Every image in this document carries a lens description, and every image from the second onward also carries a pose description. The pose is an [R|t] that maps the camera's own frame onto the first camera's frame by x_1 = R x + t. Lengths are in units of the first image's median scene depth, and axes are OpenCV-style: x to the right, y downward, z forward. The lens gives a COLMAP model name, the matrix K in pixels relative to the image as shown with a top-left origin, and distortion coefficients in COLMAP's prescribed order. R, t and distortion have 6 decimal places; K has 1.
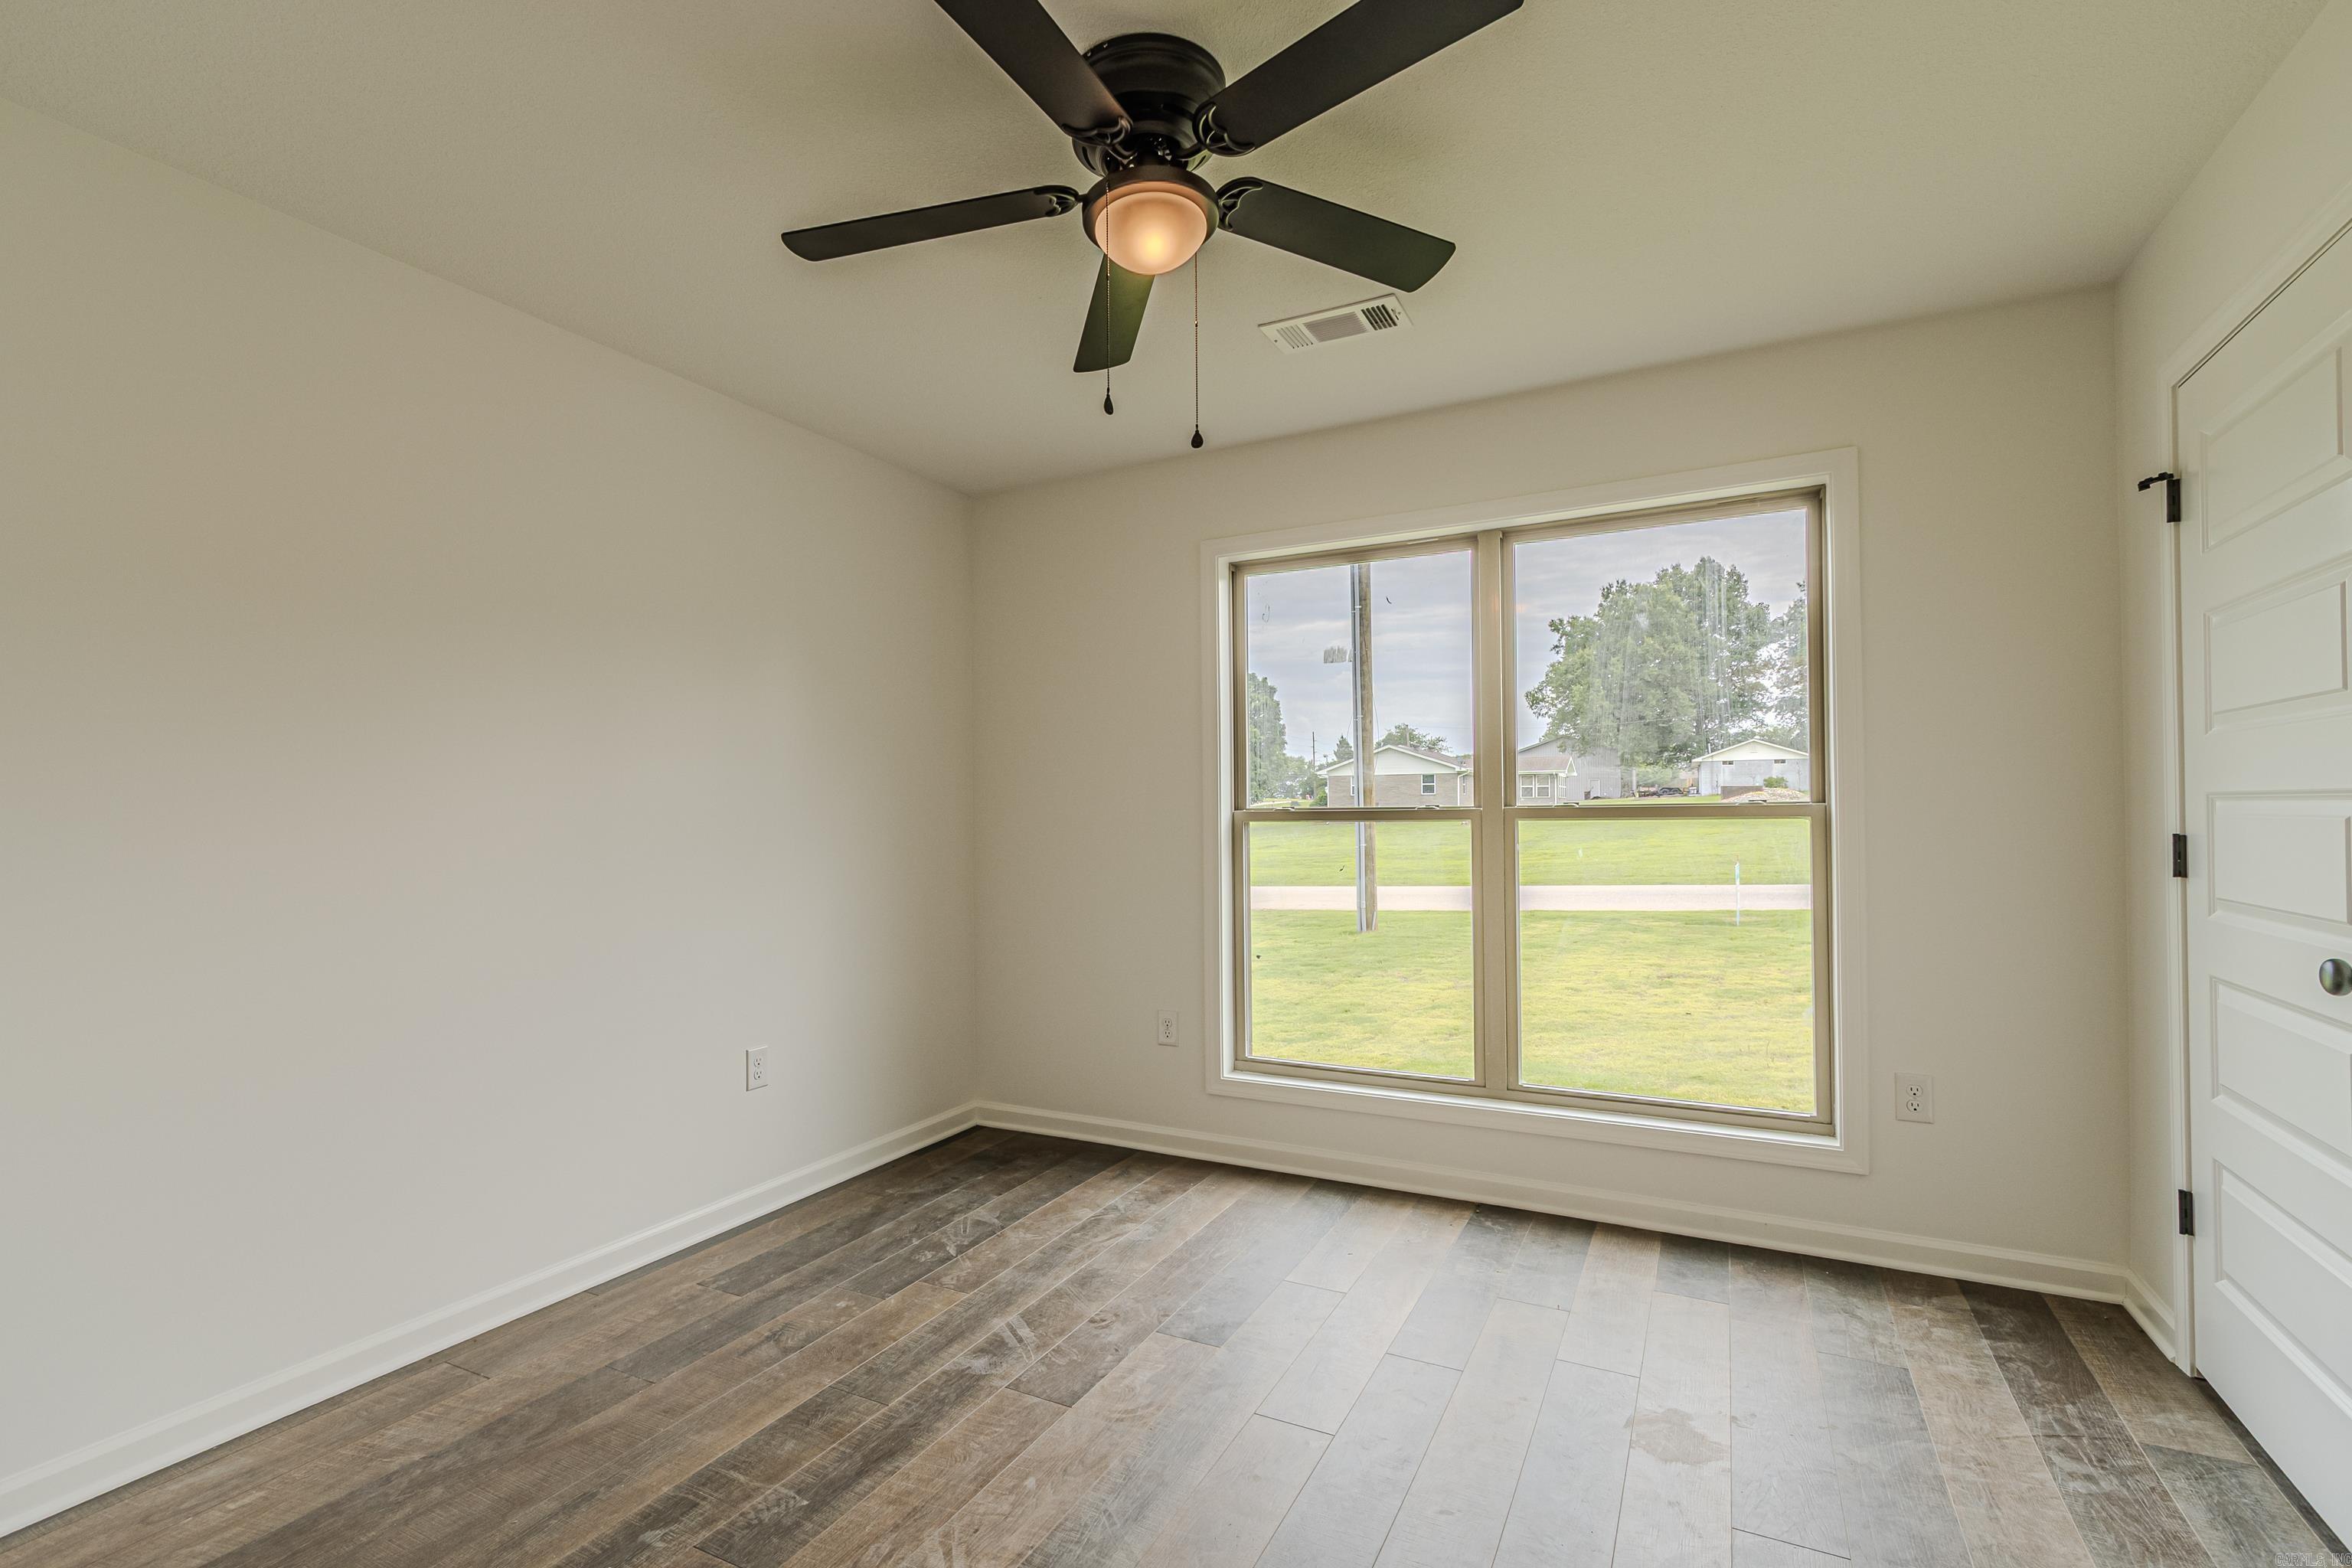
lens RADIAL K [[1193.5, 0, 1176.0], [0, 1193.5, 784.0], [0, 0, 1]] dist [0.000713, 0.000037]
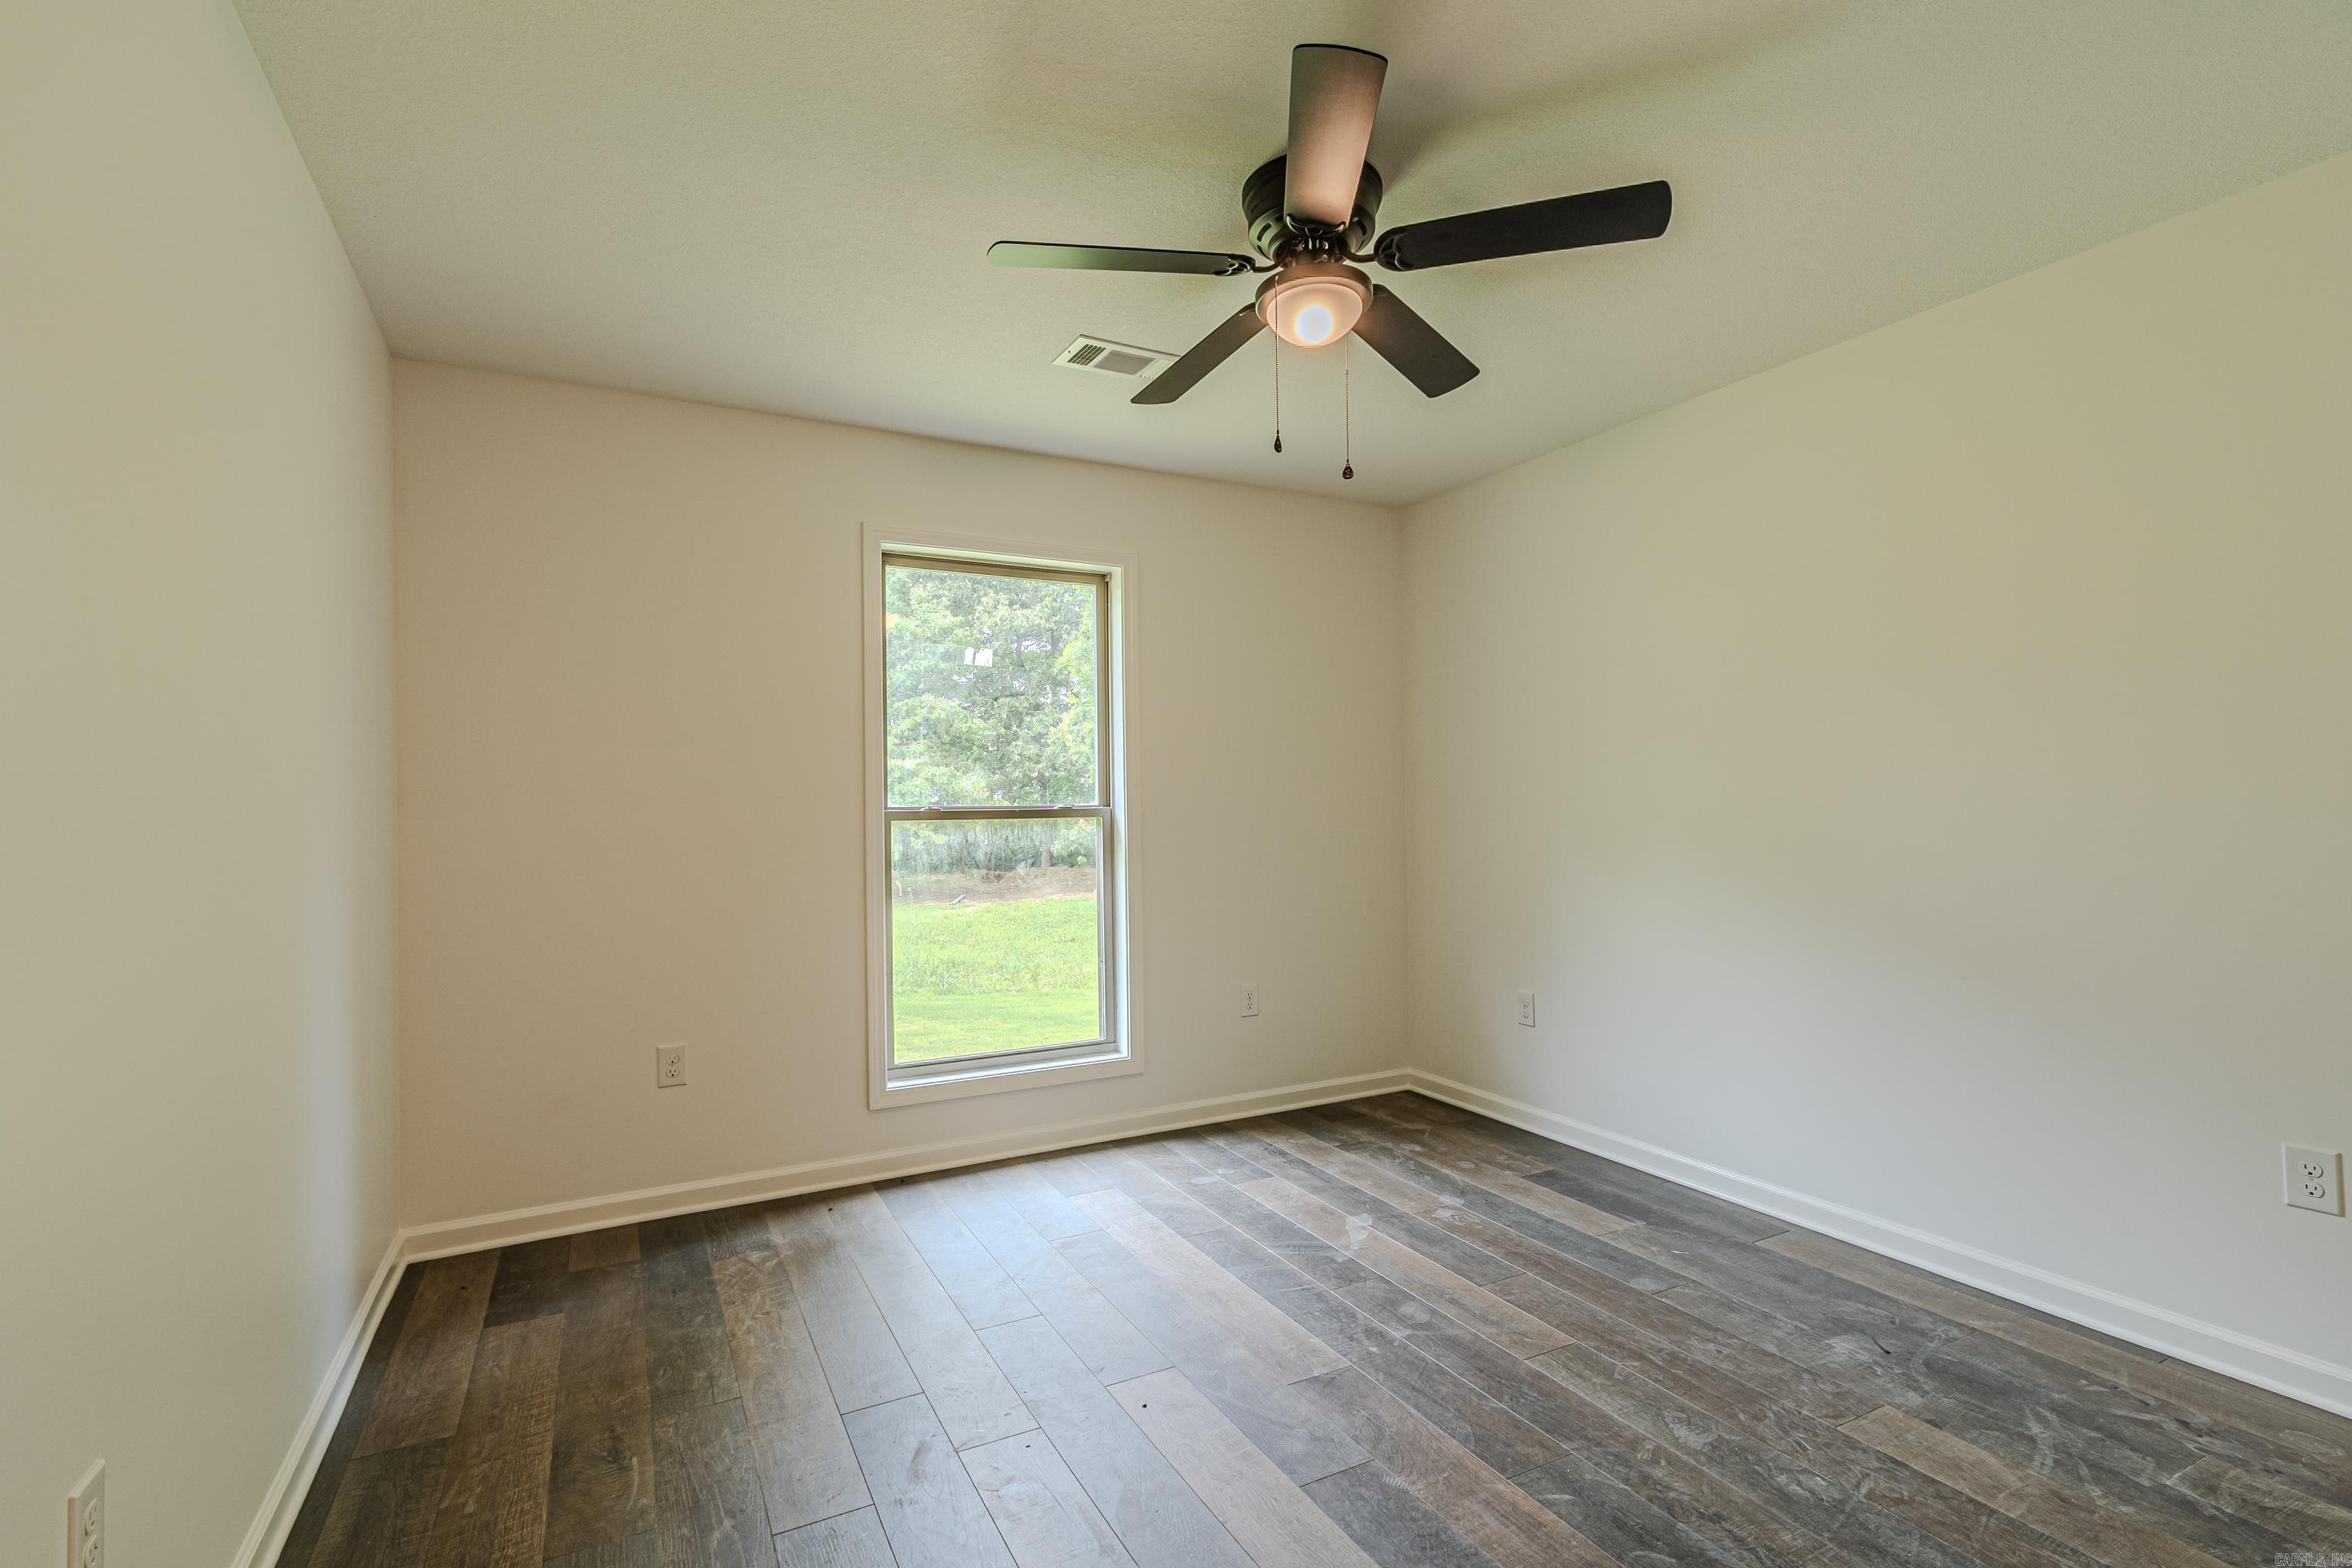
lens RADIAL K [[1091.0, 0, 1173.6], [0, 1091.0, 796.2], [0, 0, 1]] dist [-0.002297, -0.000448]
pose [[0.527418, 0.010592, 0.849540, -0.467066], [-0.008379, 0.999939, -0.007266, 0.011905], [-0.849565, -0.003286, 0.527474, 0.275331]]
